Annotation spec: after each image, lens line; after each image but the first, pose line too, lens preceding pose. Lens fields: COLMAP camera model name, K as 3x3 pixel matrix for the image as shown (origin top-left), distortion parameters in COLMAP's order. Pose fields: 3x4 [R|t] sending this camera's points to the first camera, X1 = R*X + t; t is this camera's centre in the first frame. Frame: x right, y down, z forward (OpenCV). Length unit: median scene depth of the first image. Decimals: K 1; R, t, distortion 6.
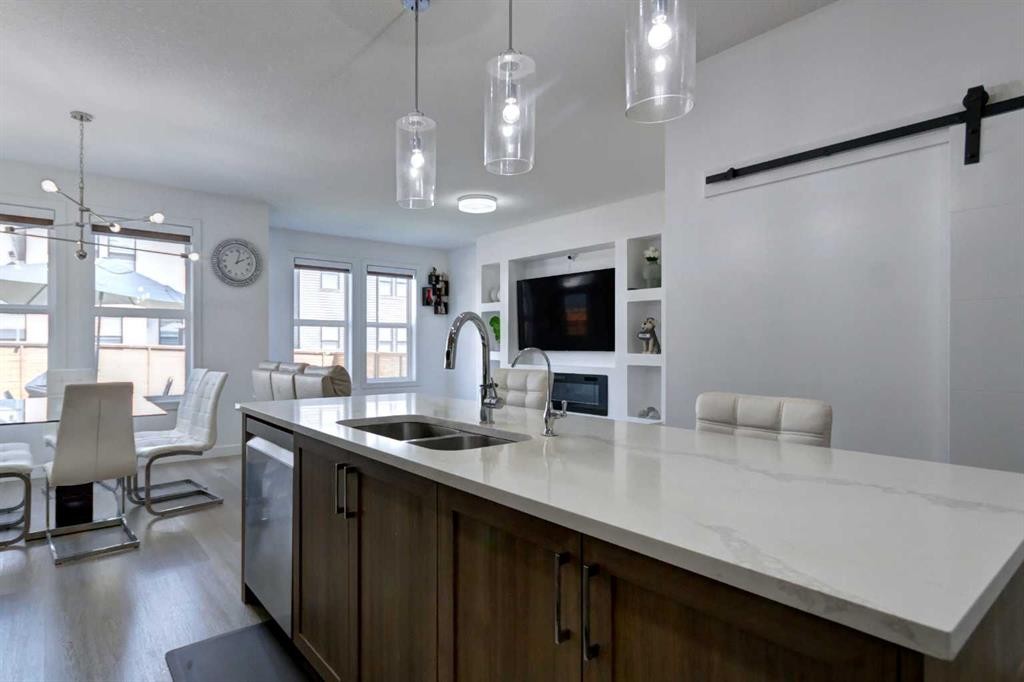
lens RADIAL K [[559.2, 0, 501.7], [0, 559.2, 342.5], [0, 0, 1]] dist [0.007324, 0.001381]
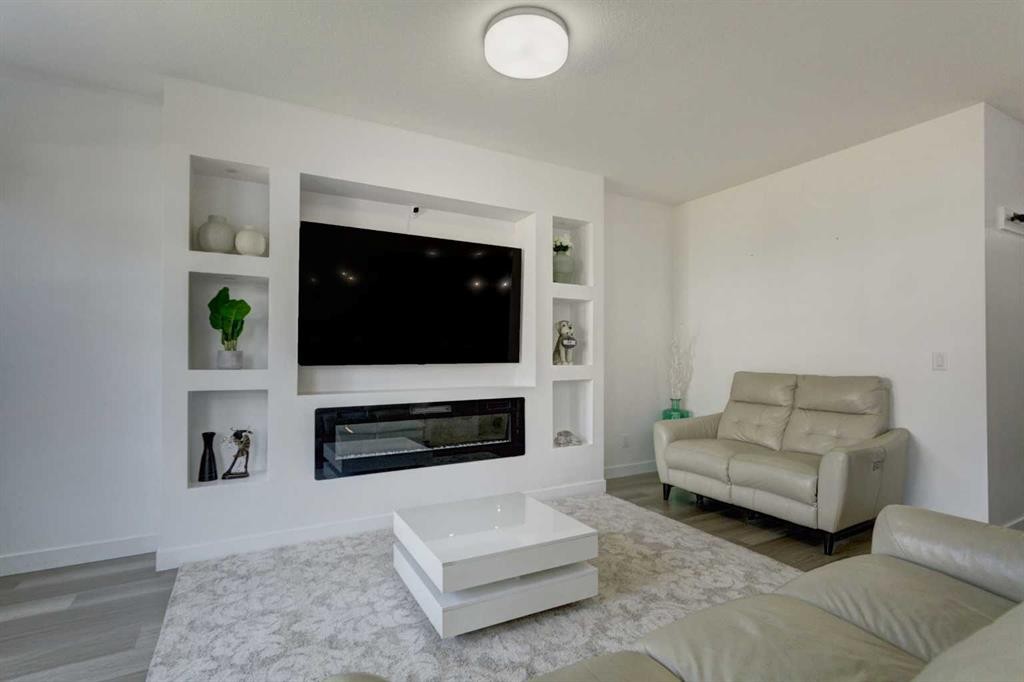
lens RADIAL K [[512.2, 0, 490.1], [0, 512.2, 350.0], [0, 0, 1]] dist [0.000753, 0.000124]
pose [[0.192733, 0.011622, 0.981182, -0.369445], [0.003105, 0.999918, -0.012454, 0.005848], [-0.981246, 0.005447, 0.192681, 0.745657]]
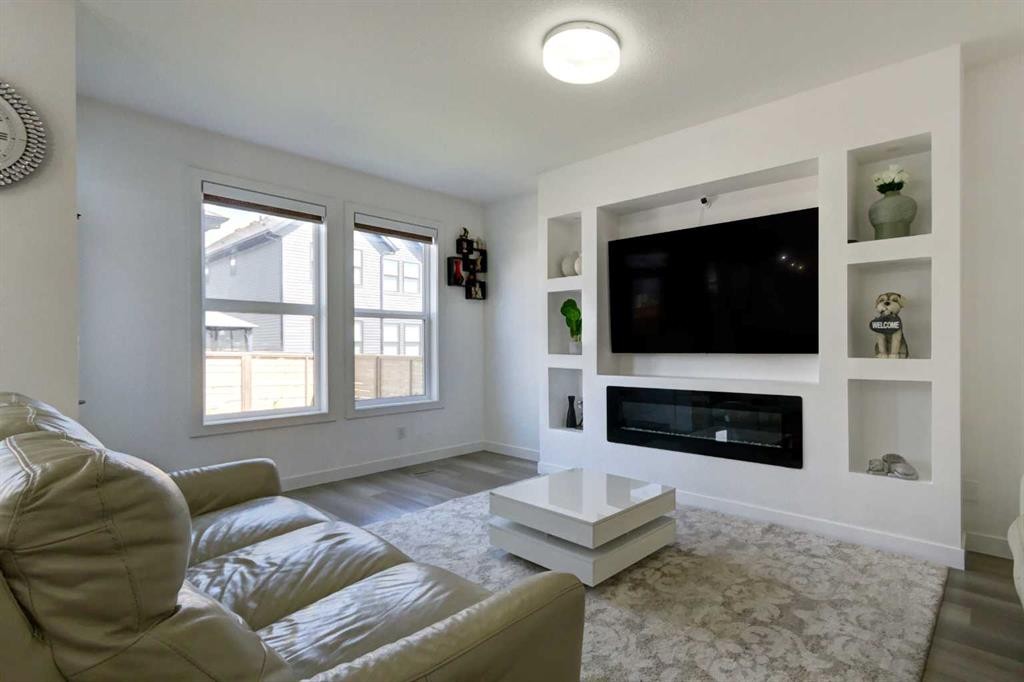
lens RADIAL K [[512.2, 0, 566.1], [0, 512.2, 348.8], [0, 0, 1]] dist [0.000753, 0.000124]
pose [[0.990608, -0.001685, 0.136719, -0.095186], [0.001006, 0.999987, 0.005031, 0.006136], [-0.136726, -0.004846, 0.990597, 0.425753]]
